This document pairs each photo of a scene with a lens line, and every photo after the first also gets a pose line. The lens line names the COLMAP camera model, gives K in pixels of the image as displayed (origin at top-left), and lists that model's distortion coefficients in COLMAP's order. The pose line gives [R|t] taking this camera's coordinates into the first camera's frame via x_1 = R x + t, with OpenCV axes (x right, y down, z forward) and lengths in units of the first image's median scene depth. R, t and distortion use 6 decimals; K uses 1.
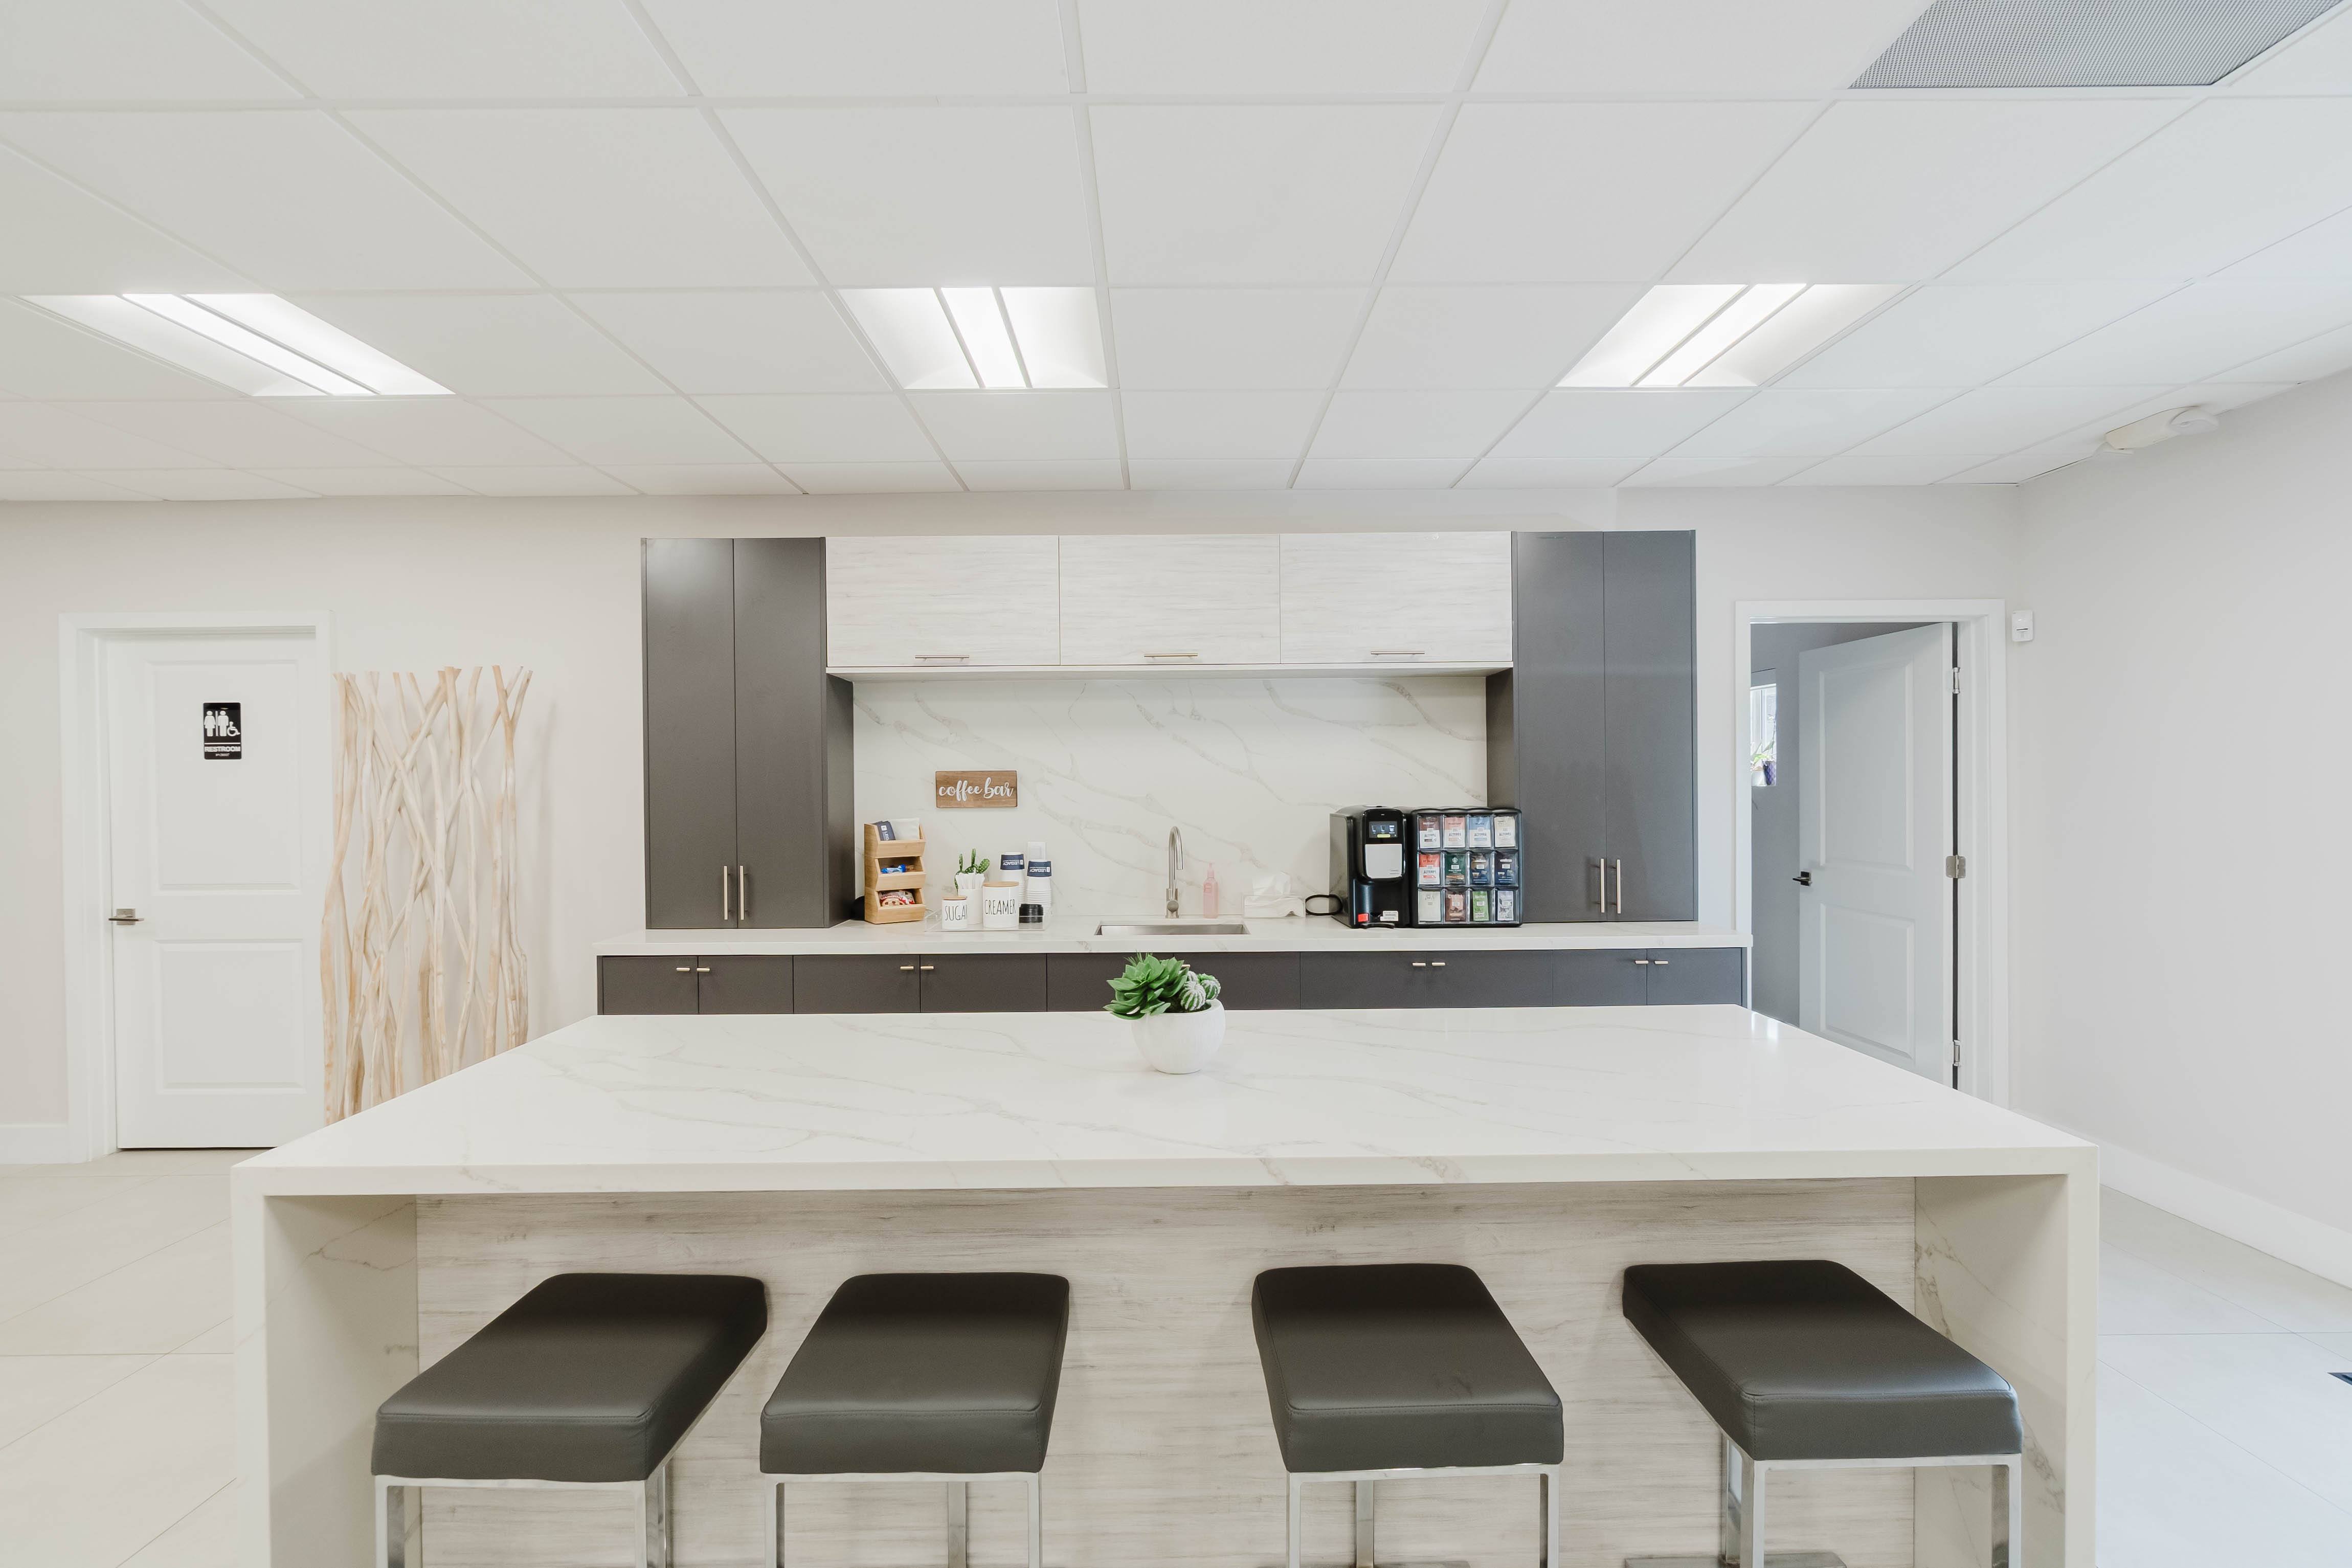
lens RADIAL K [[991.7, 0, 1170.6], [0, 991.7, 792.5], [0, 0, 1]] dist [-0.000256, -0.000315]
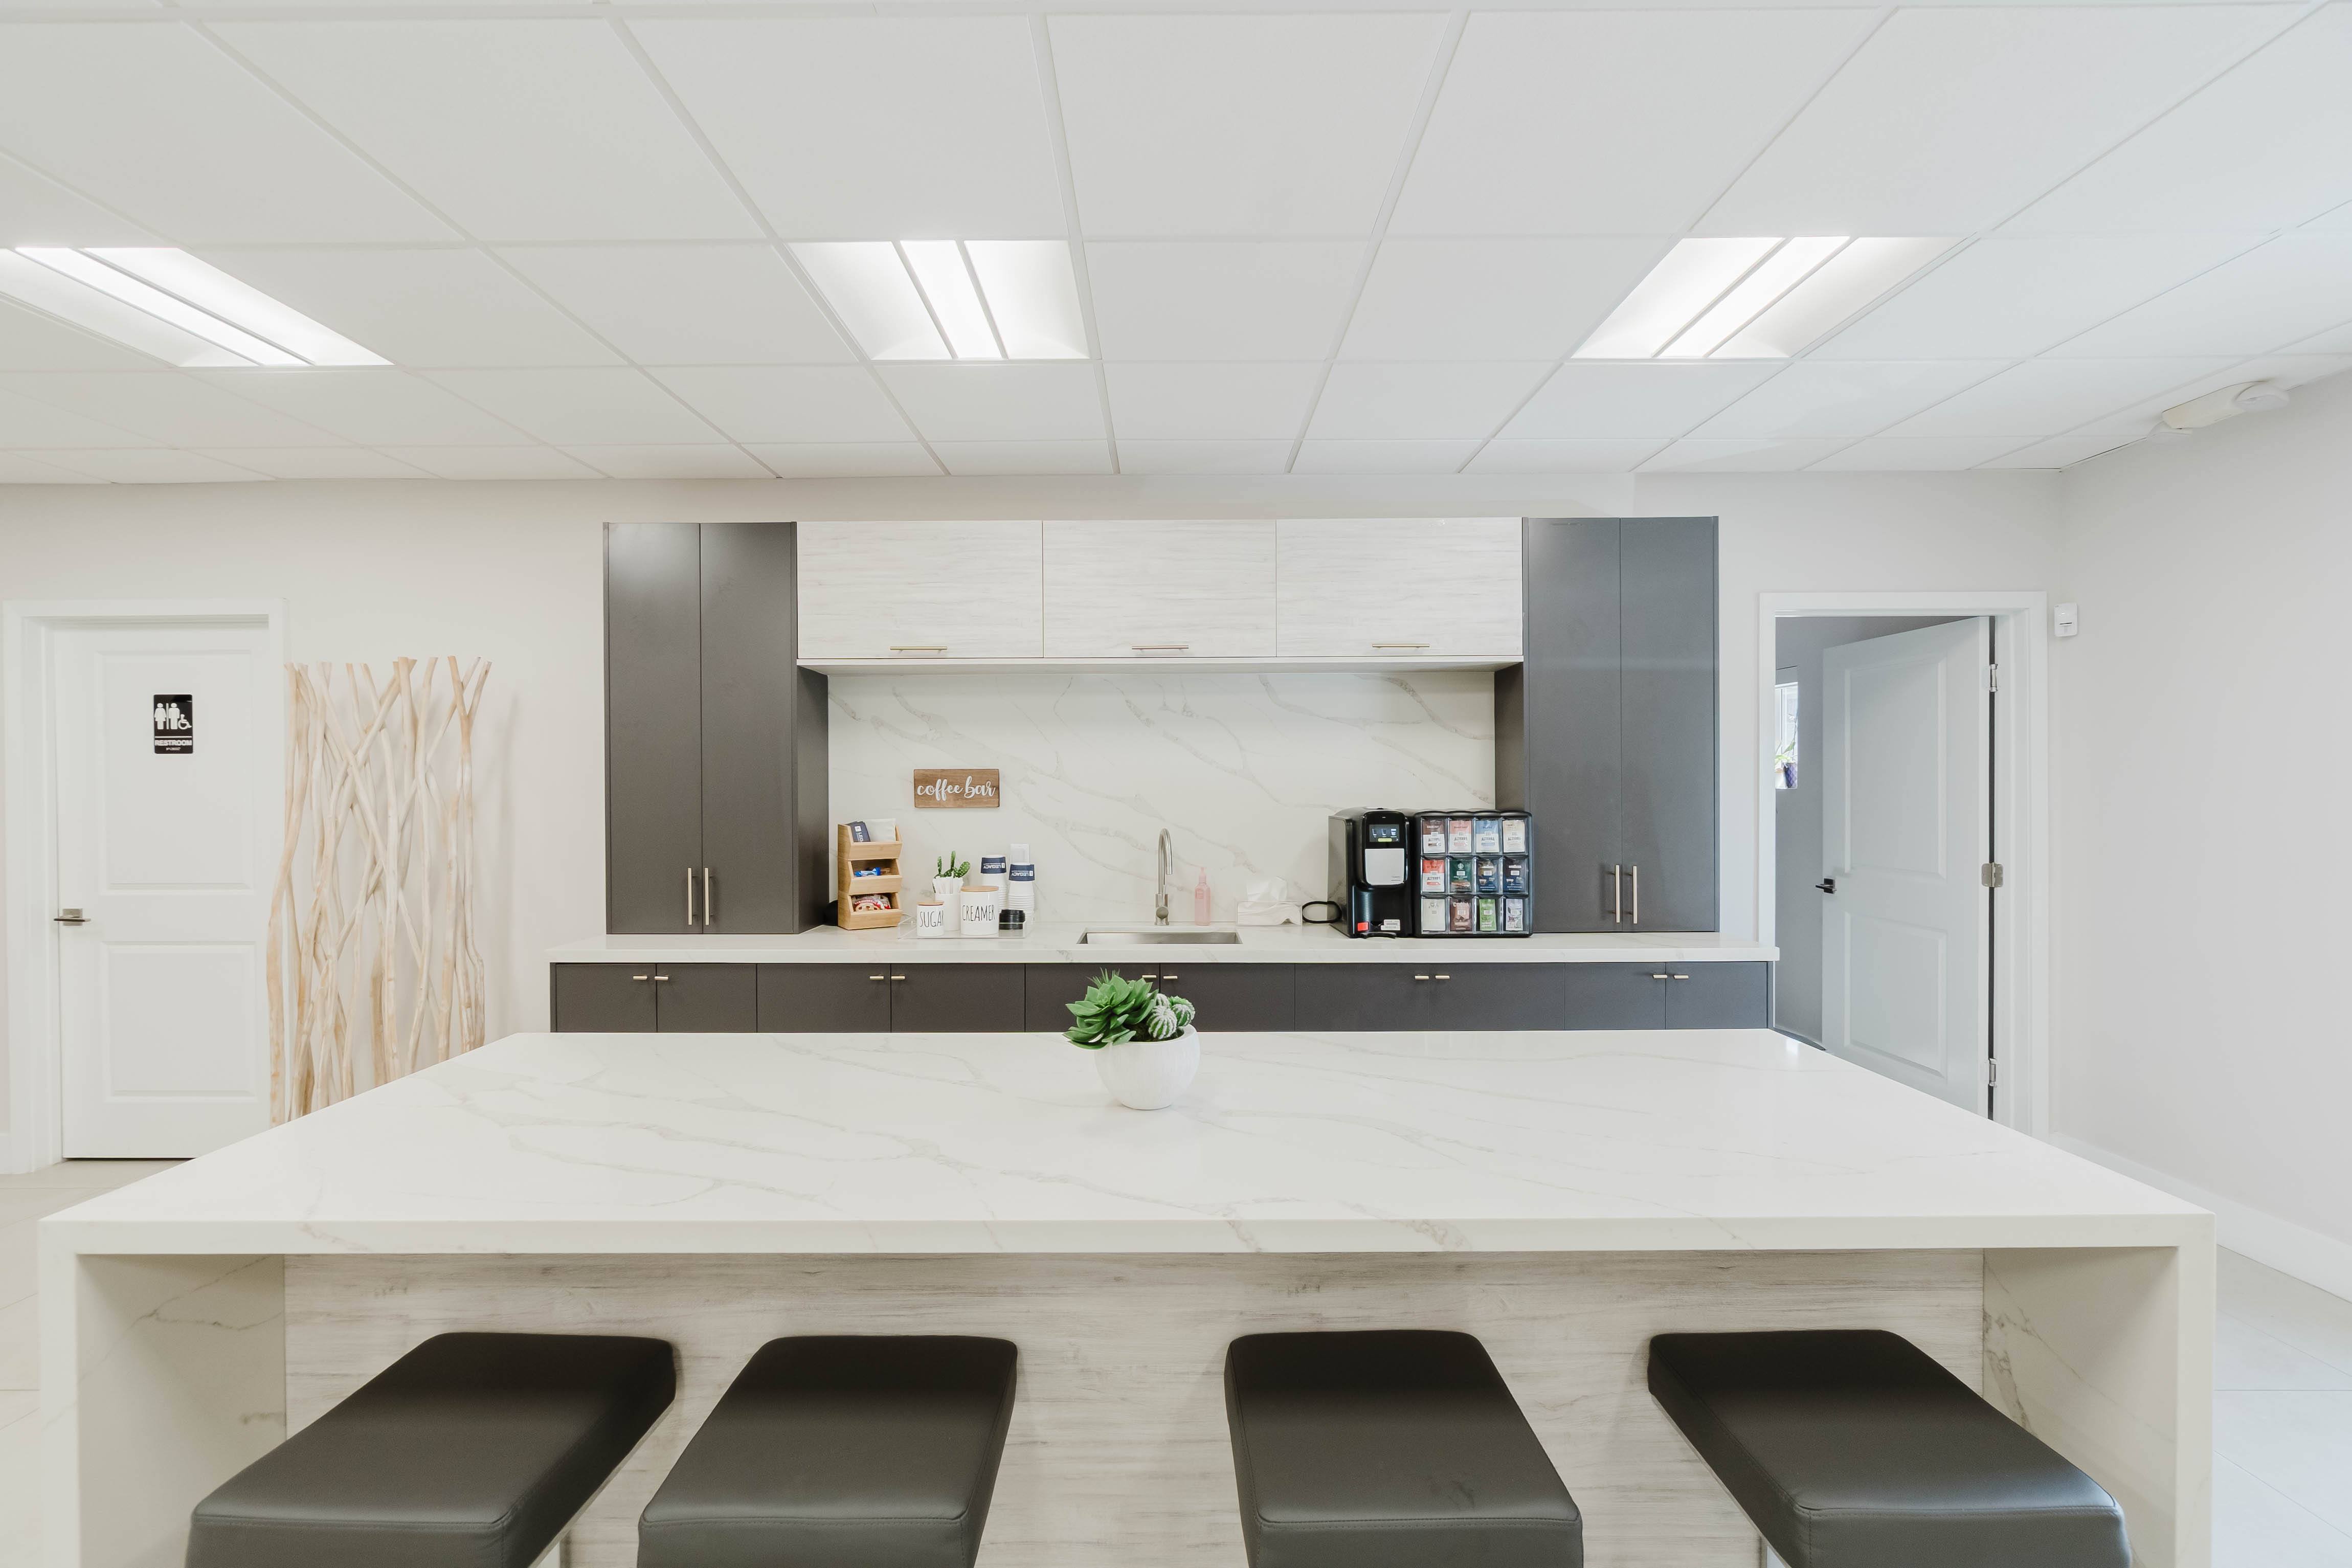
lens RADIAL K [[1000.1, 0, 1165.3], [0, 1000.1, 791.8], [0, 0, 1]] dist [-0.001720, 0.000004]
pose [[0.999945, 0.004561, -0.009482, 0.014892], [-0.004569, 0.999989, -0.000764, -0.000198], [0.009479, 0.000807, 0.999955, 0.047740]]
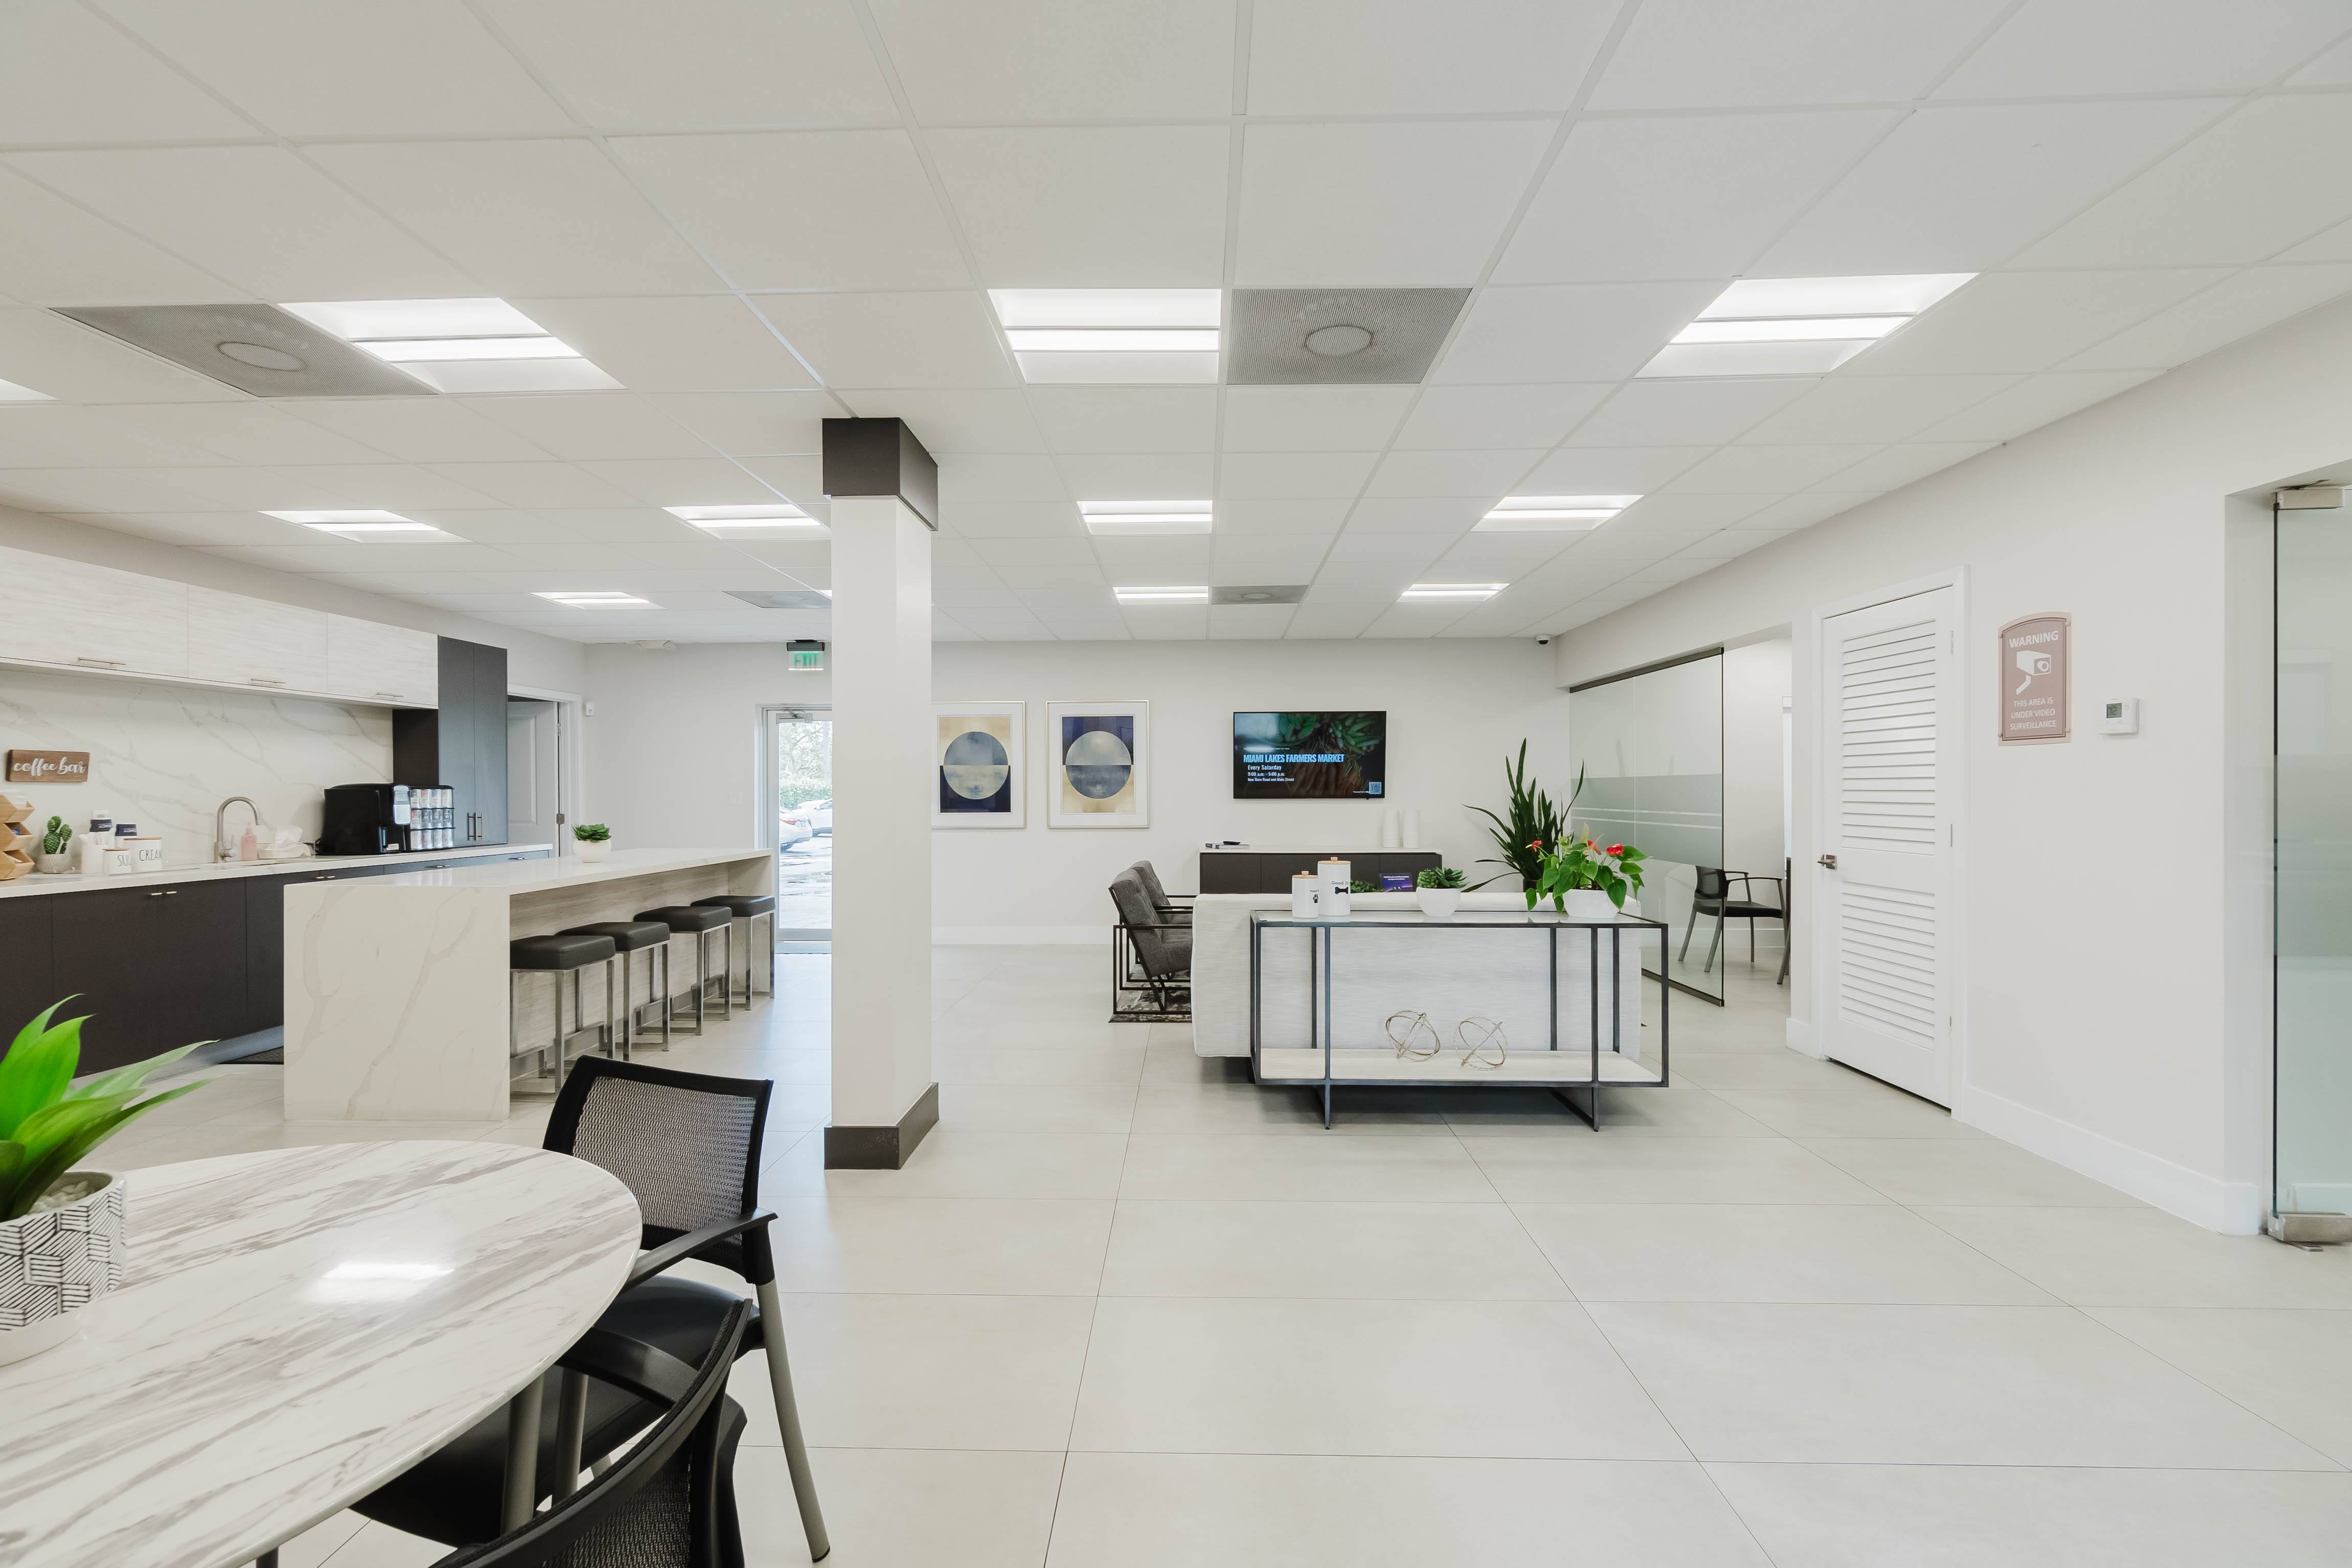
lens RADIAL K [[1000.1, 0, 1165.3], [0, 1000.1, 791.8], [0, 0, 1]] dist [-0.001720, 0.000004]
pose [[0.038091, 0.007343, 0.999247, -1.487235], [0.014113, 0.999869, -0.007886, 0.061599], [-0.999175, 0.014403, 0.037982, -0.421111]]
